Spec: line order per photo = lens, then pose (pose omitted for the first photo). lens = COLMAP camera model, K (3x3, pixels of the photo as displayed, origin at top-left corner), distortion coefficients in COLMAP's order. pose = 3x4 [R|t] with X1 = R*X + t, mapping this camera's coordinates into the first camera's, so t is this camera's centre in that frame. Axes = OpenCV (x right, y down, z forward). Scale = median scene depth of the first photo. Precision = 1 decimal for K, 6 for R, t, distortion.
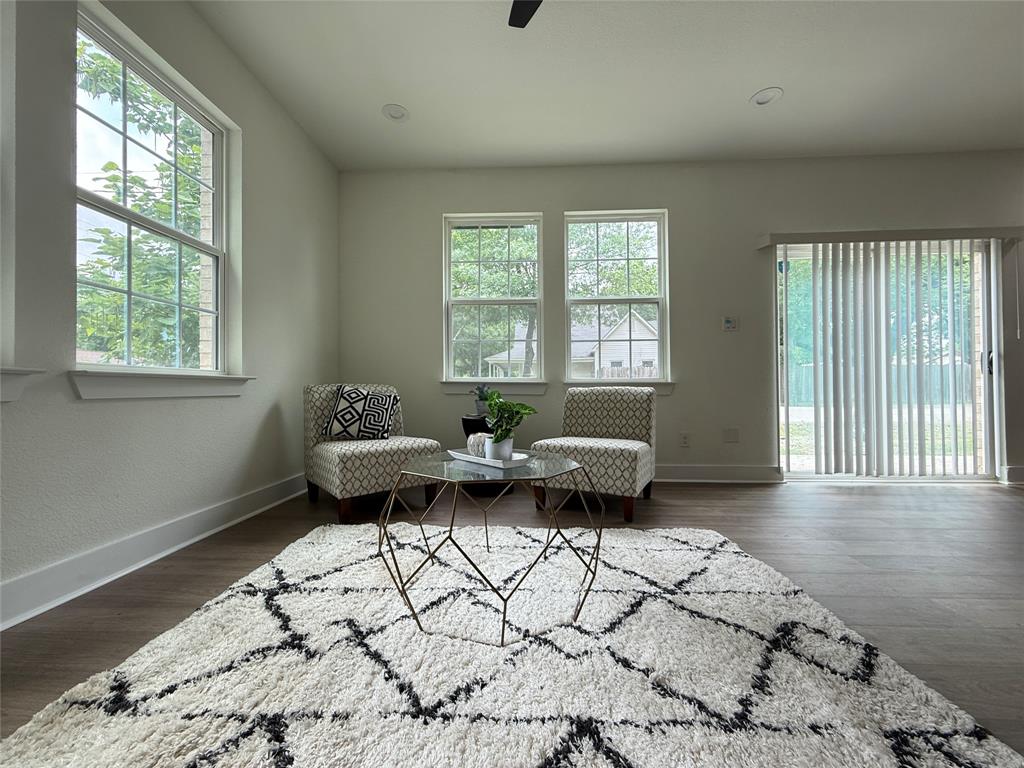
lens RADIAL K [[406.2, 0, 509.7], [0, 406.2, 383.4], [0, 0, 1]] dist [-0.002157, -0.000042]
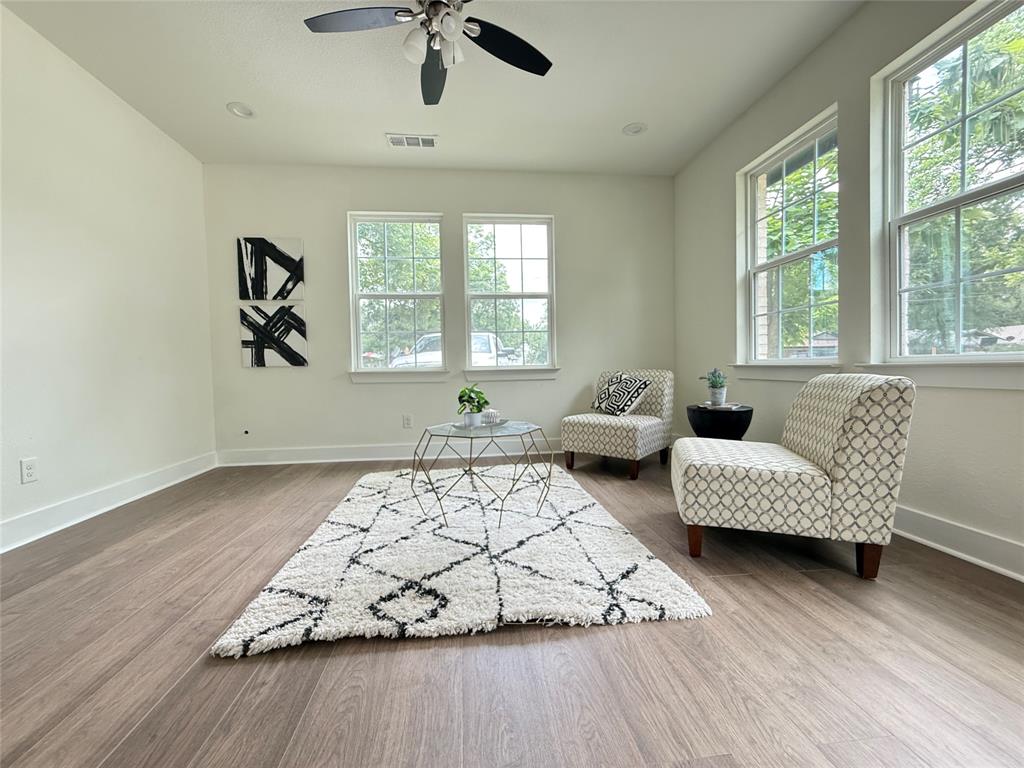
lens RADIAL K [[406.2, 0, 512.6], [0, 406.2, 386.6], [0, 0, 1]] dist [-0.002157, -0.000042]
pose [[0.175096, 0.040690, -0.983710, 1.582905], [0.035858, 0.998219, 0.047673, -0.042249], [0.983898, -0.043621, 0.173325, 0.884249]]
